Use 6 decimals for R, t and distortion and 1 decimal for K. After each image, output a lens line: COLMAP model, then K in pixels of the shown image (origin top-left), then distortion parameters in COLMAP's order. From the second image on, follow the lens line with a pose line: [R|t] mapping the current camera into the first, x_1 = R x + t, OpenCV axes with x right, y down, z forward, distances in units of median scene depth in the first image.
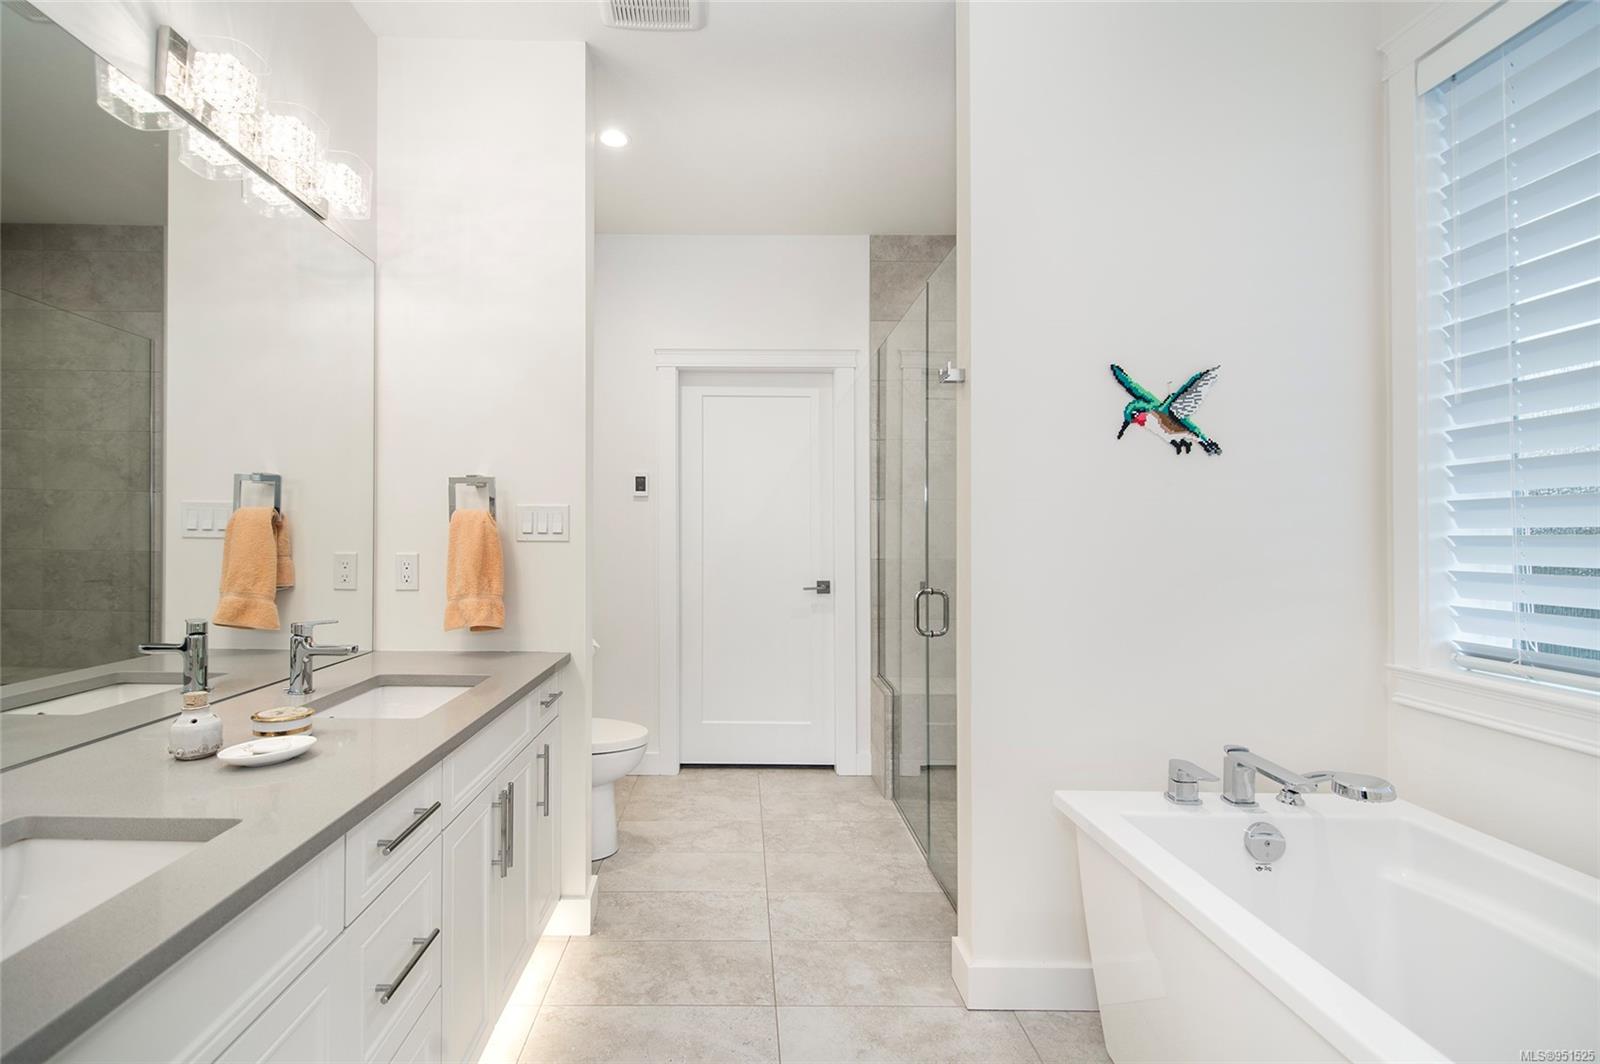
lens RADIAL K [[730.2, 0, 795.6], [0, 730.2, 530.6], [0, 0, 1]] dist [0.010247, -0.000525]
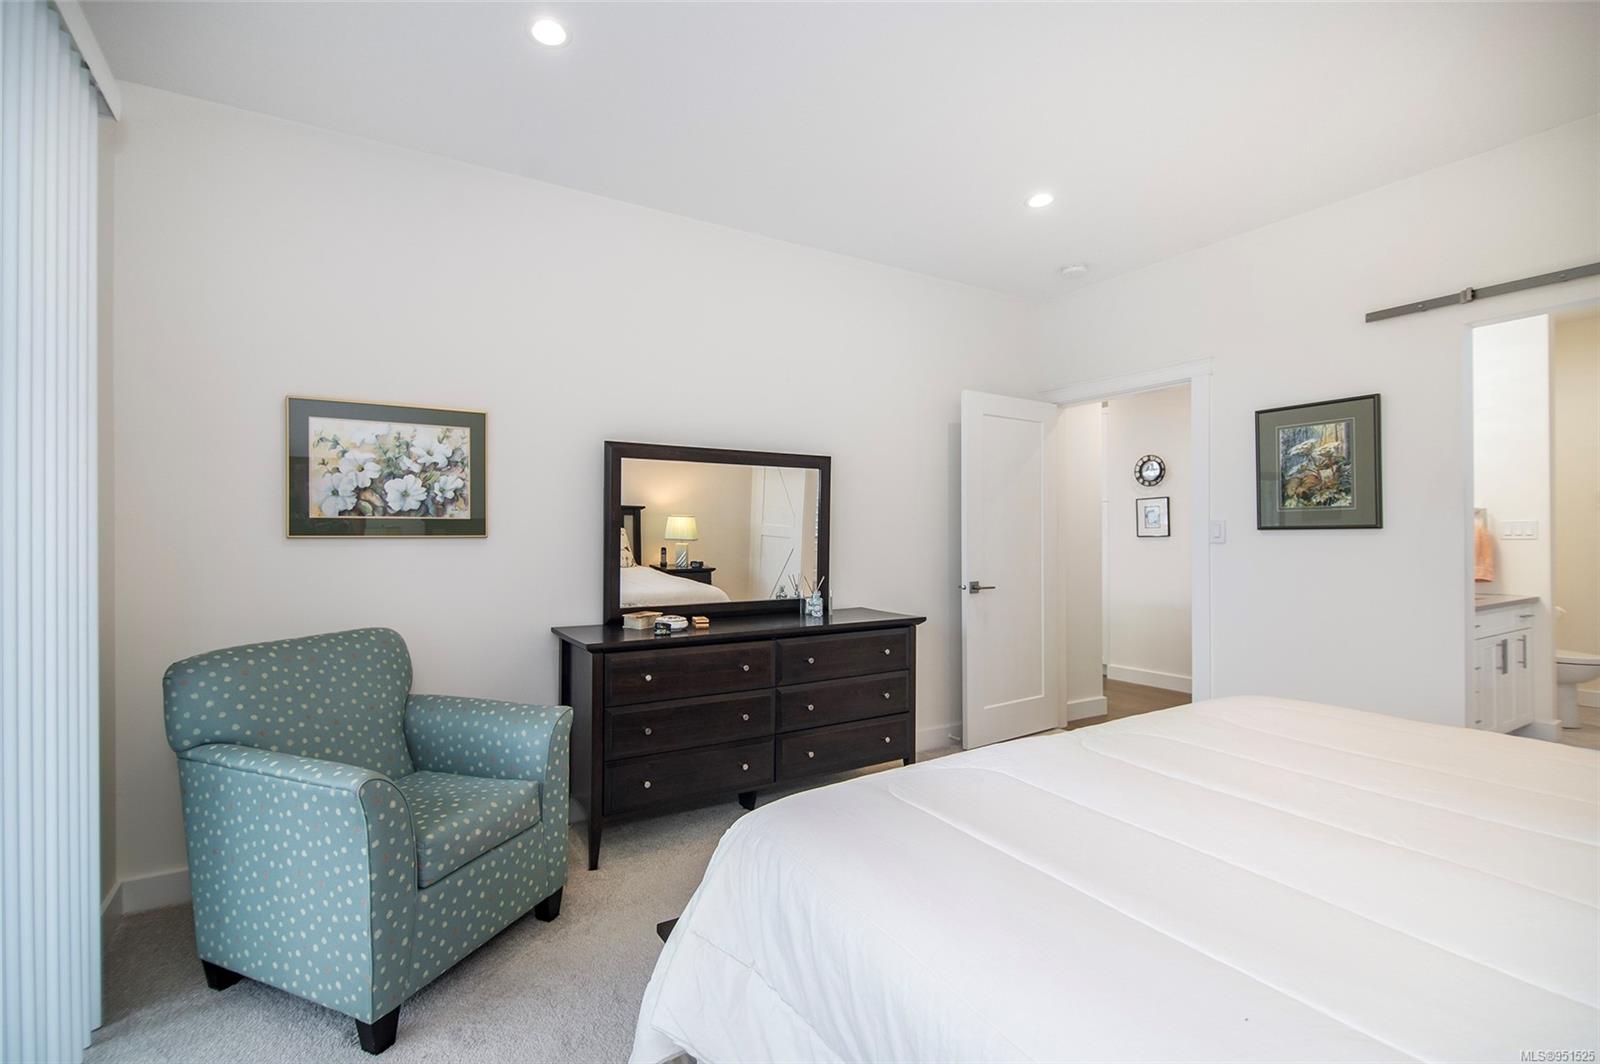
lens RADIAL K [[730.2, 0, 800.1], [0, 730.2, 530.7], [0, 0, 1]] dist [0.010247, -0.000525]
pose [[0.471084, -0.016132, -0.881941, 0.499658], [0.007135, 0.999870, -0.014478, 0.005299], [0.882059, 0.000528, 0.471138, -1.654662]]
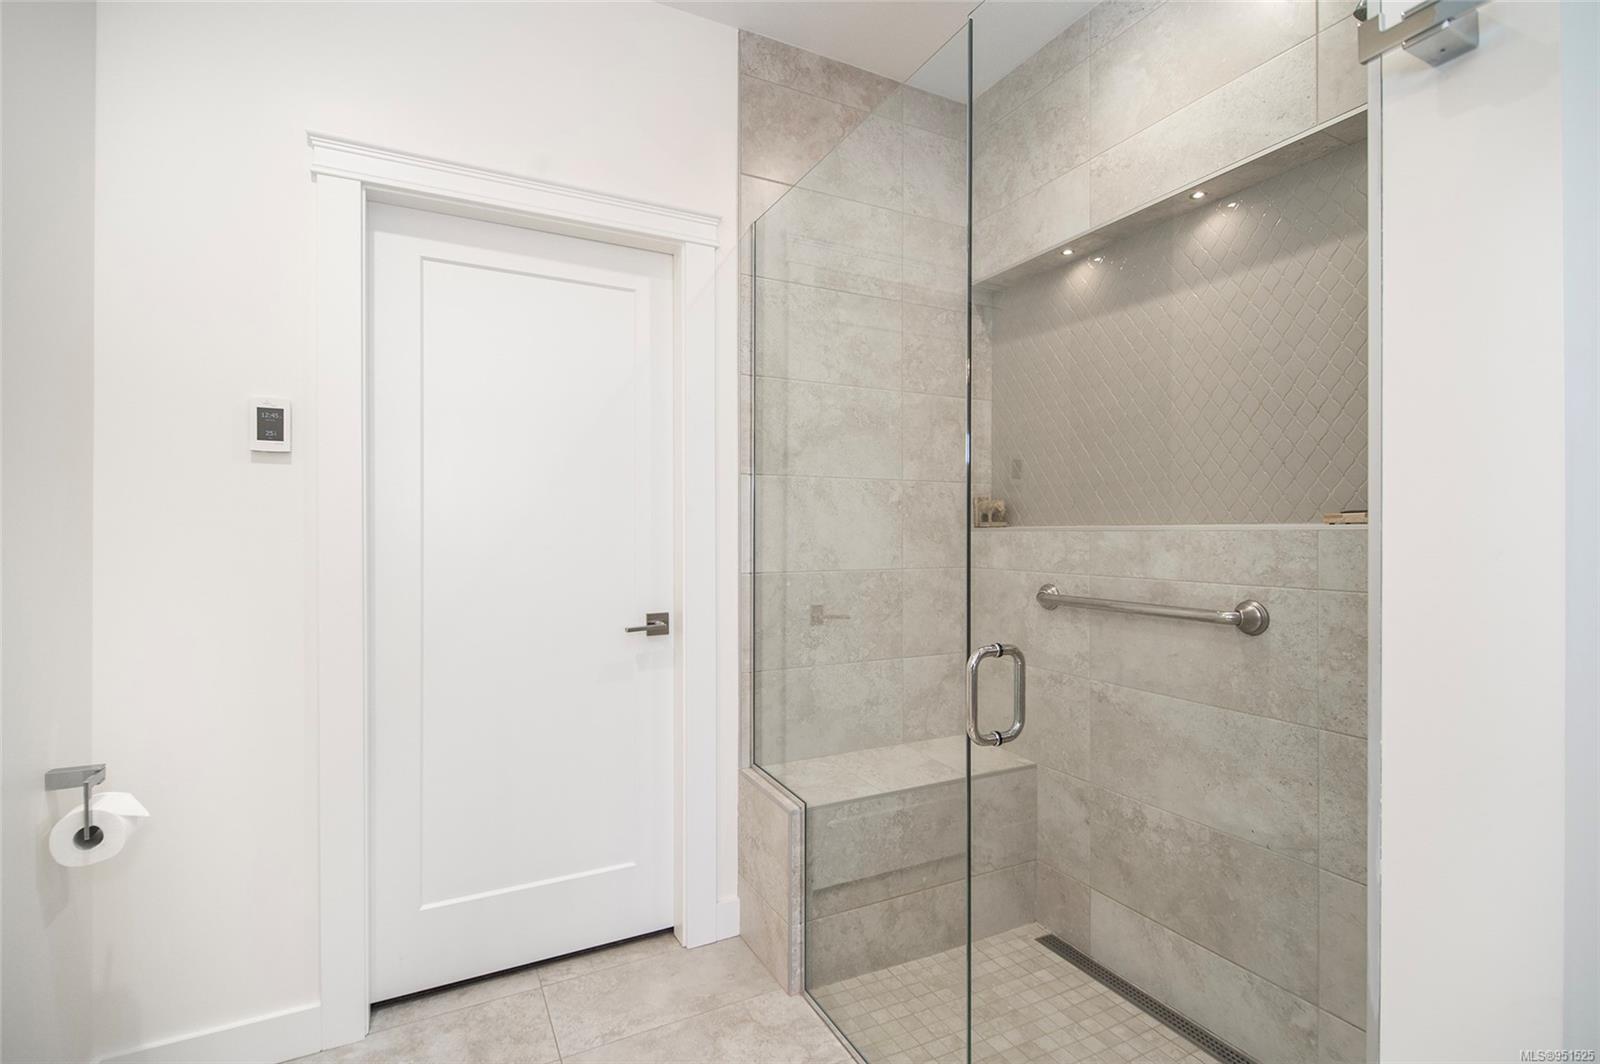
lens RADIAL K [[730.2, 0, 810.0], [0, 730.2, 519.5], [0, 0, 1]] dist [0.010247, -0.000525]
pose [[0.917678, -0.003481, 0.397310, -0.083089], [0.008539, 0.999903, -0.010961, 0.001988], [-0.397234, 0.013451, 0.917619, 0.432110]]
